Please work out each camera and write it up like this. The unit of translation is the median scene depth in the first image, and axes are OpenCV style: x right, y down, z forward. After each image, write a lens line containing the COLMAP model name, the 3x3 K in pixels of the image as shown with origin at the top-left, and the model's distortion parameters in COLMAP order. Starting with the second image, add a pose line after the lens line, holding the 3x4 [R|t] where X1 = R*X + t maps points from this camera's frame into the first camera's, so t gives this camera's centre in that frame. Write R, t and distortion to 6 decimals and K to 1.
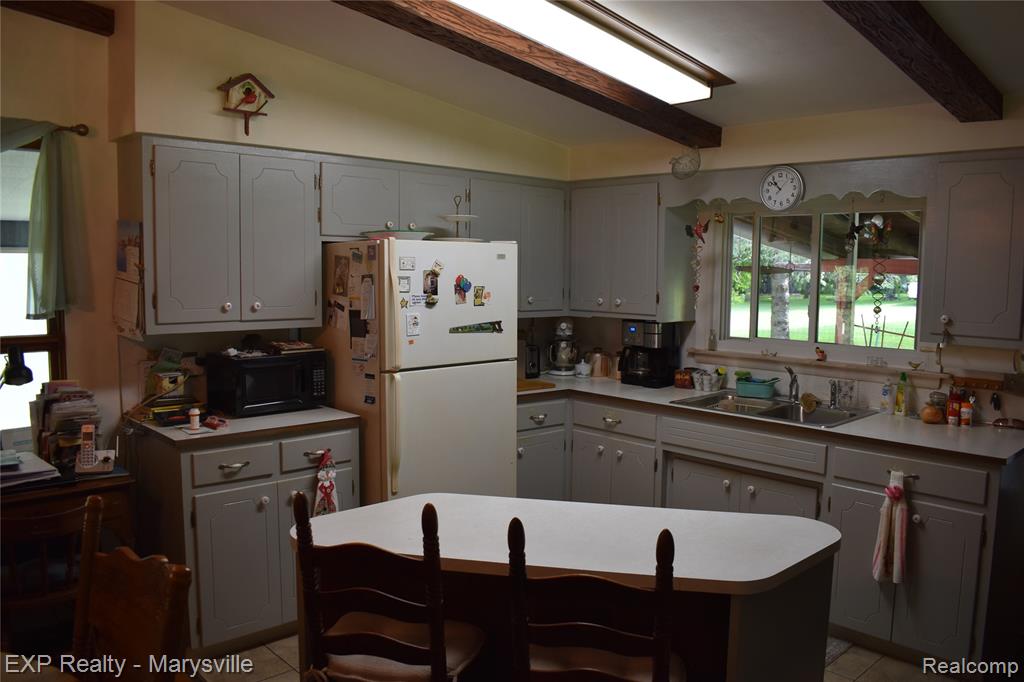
lens RADIAL K [[794.8, 0, 516.3], [0, 794.8, 344.6], [0, 0, 1]] dist [-0.094126, 0.005449]
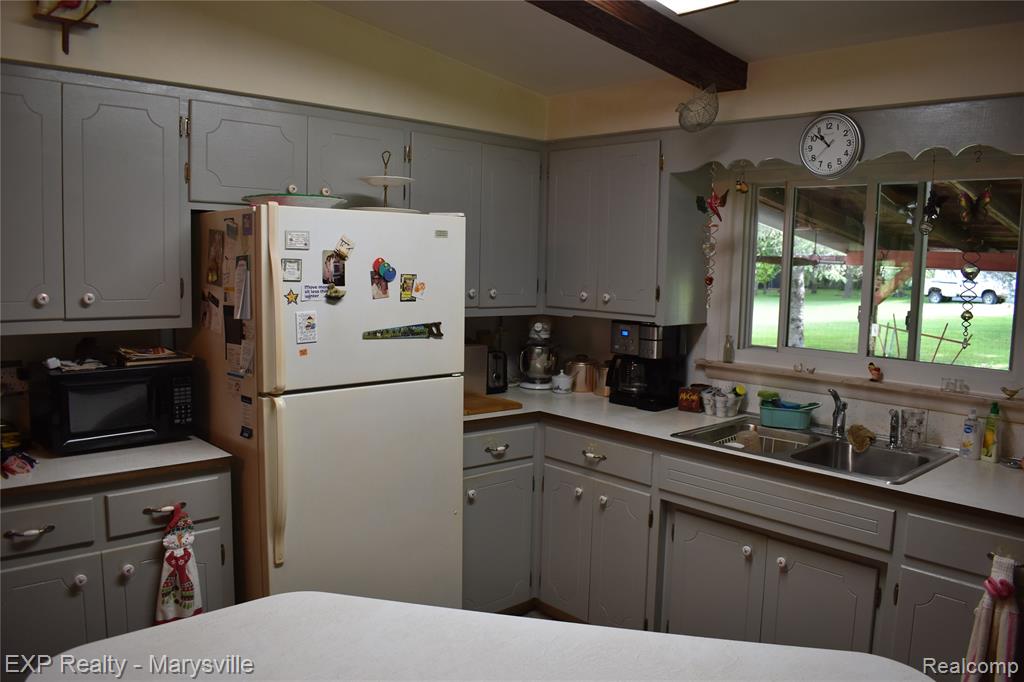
lens RADIAL K [[794.8, 0, 516.3], [0, 794.8, 344.6], [0, 0, 1]] dist [-0.094126, 0.005449]
pose [[0.999883, 0.013990, -0.006204, 0.056108], [-0.013916, 0.999835, 0.011697, -0.019240], [0.006367, -0.011609, 0.999912, 0.278528]]
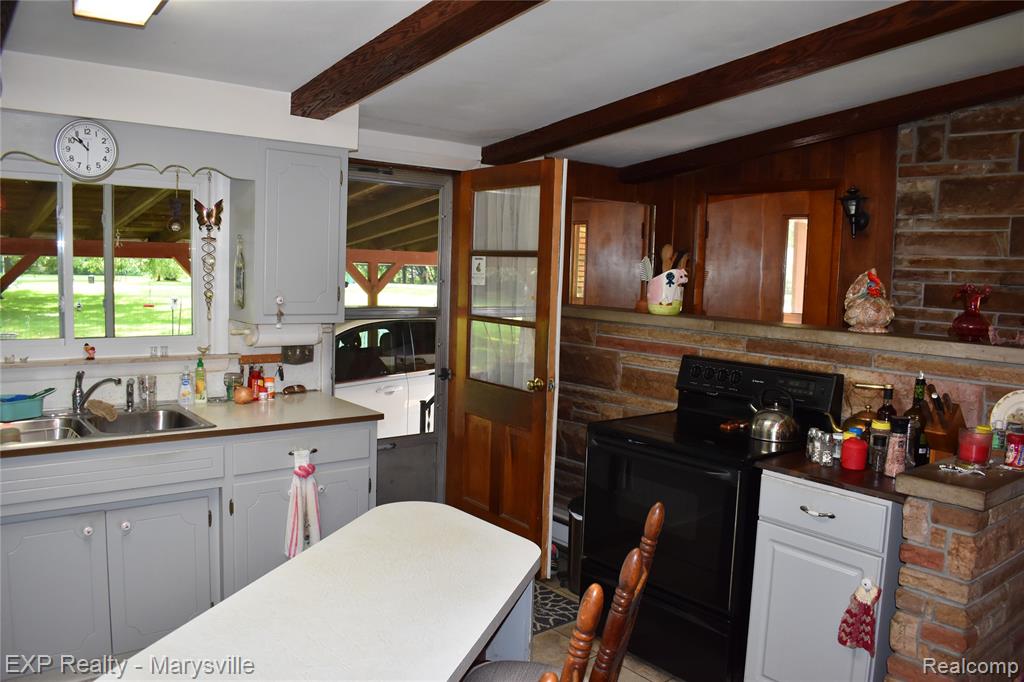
lens RADIAL K [[794.8, 0, 516.3], [0, 794.8, 344.6], [0, 0, 1]] dist [-0.094126, 0.005449]
pose [[0.074663, -0.103324, 0.991842, -0.421362], [0.066620, 0.992912, 0.098421, -0.049068], [-0.994981, 0.058728, 0.081017, 0.514592]]
